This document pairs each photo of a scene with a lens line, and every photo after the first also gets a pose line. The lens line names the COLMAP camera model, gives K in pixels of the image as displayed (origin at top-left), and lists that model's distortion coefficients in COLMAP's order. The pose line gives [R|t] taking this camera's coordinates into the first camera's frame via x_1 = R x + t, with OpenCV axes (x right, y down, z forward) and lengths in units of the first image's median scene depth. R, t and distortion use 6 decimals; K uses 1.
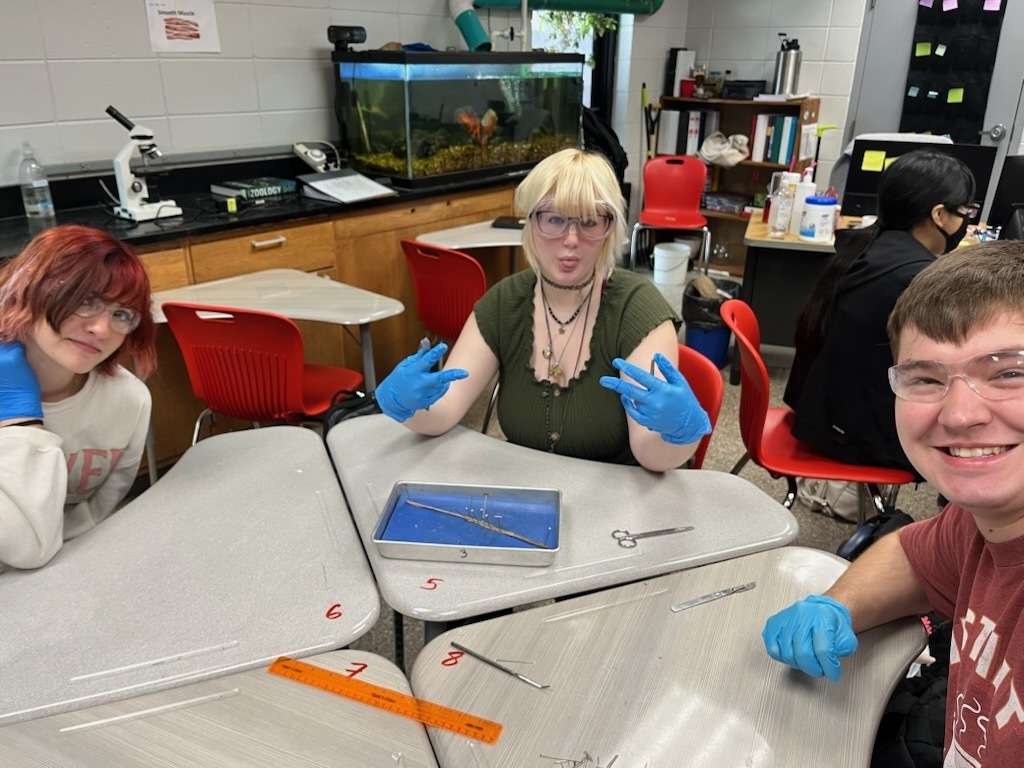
lens RADIAL K [[763.7, 0, 512.0], [0, 763.7, 384.0], [0, 0, 1]] dist [0.052681, -0.086540]
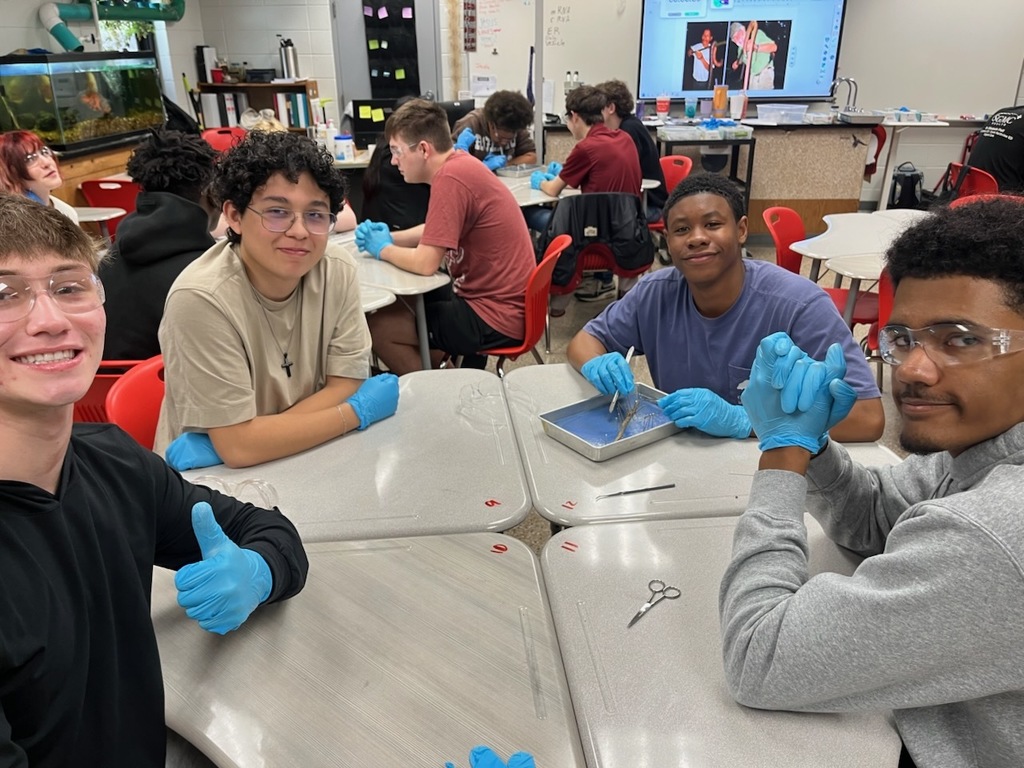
lens RADIAL K [[763.7, 0, 512.0], [0, 763.7, 384.0], [0, 0, 1]] dist [0.052681, -0.086540]
pose [[0.811851, -0.245309, 0.529832, -0.273589], [0.241153, 0.967319, 0.078349, 0.205545], [-0.531737, 0.064163, 0.844476, -0.497084]]
